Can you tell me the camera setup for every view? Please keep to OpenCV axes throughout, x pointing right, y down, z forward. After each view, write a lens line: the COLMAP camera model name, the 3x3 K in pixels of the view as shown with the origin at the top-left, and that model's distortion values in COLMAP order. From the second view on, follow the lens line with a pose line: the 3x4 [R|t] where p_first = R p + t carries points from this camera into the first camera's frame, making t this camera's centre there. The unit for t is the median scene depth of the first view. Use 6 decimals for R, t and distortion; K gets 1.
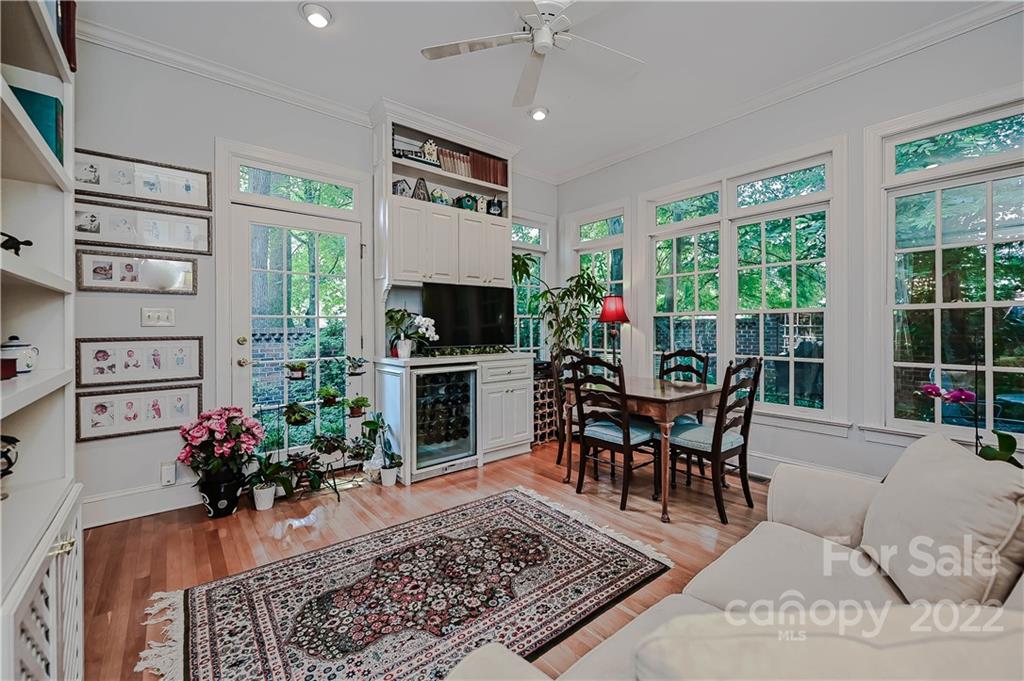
lens RADIAL K [[406.1, 0, 508.6], [0, 406.1, 330.9], [0, 0, 1]] dist [-0.000212, 0.000102]
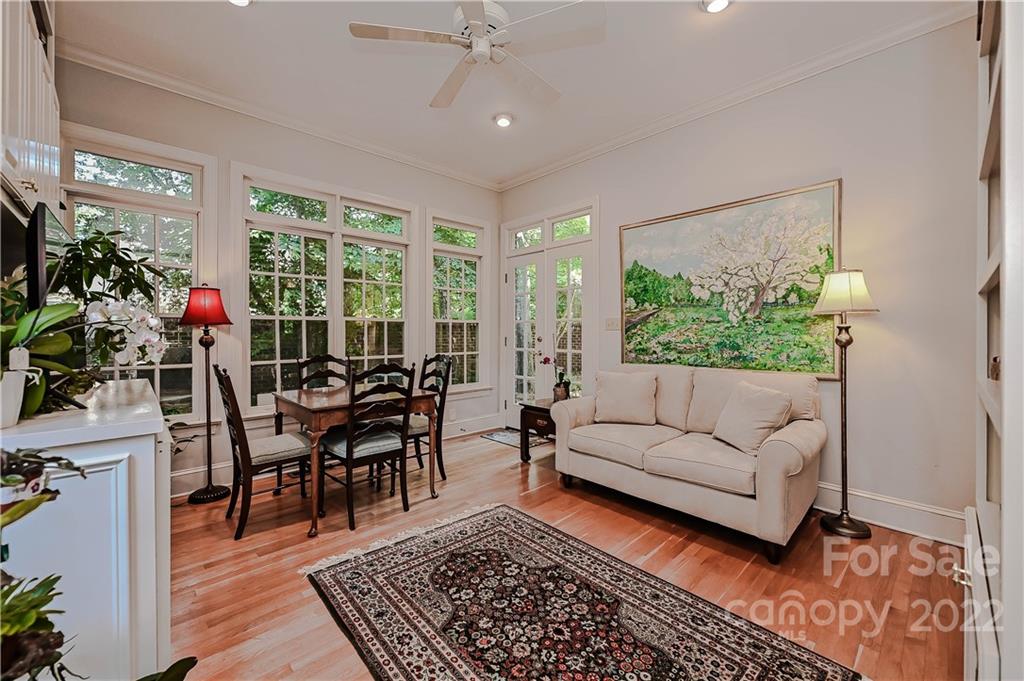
lens RADIAL K [[406.1, 0, 510.0], [0, 406.1, 336.6], [0, 0, 1]] dist [-0.000212, 0.000102]
pose [[-0.054170, -0.008062, 0.998499, -0.921122], [0.004827, 0.999954, 0.008336, -0.005542], [-0.998520, 0.005272, -0.054129, 0.974519]]
